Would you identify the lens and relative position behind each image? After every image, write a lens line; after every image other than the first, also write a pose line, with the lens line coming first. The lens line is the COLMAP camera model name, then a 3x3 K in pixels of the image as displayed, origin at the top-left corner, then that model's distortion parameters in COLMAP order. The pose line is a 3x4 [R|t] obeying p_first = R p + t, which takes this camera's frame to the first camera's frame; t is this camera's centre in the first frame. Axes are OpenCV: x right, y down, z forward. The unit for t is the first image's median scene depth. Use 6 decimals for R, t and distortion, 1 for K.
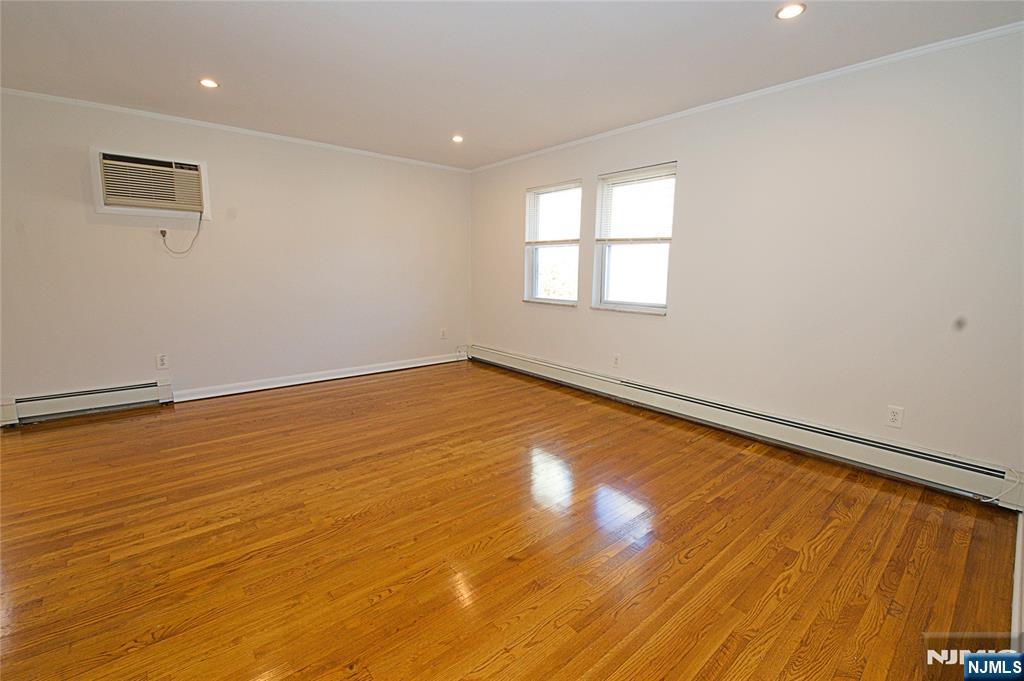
lens RADIAL K [[436.0, 0, 510.4], [0, 436.0, 342.7], [0, 0, 1]] dist [-0.003407, -0.008046]
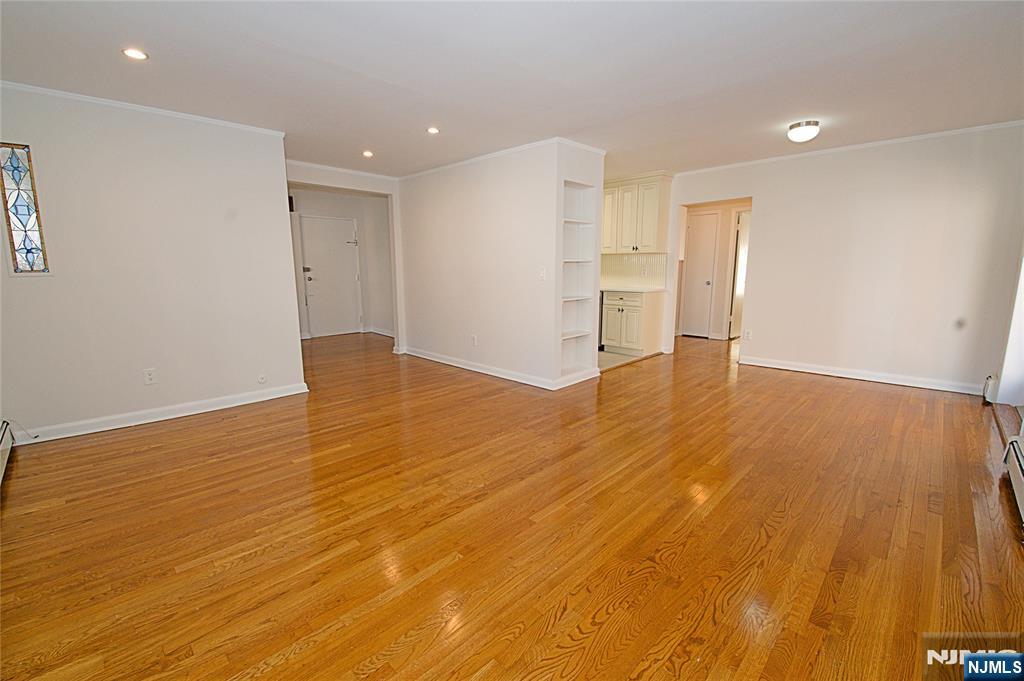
lens RADIAL K [[436.0, 0, 510.4], [0, 436.0, 342.7], [0, 0, 1]] dist [-0.003407, -0.008046]
pose [[-0.995851, 0.007642, -0.090678, -0.167963], [-0.022773, 0.943831, 0.329644, -0.246306], [0.088104, 0.330342, -0.939740, 1.455867]]
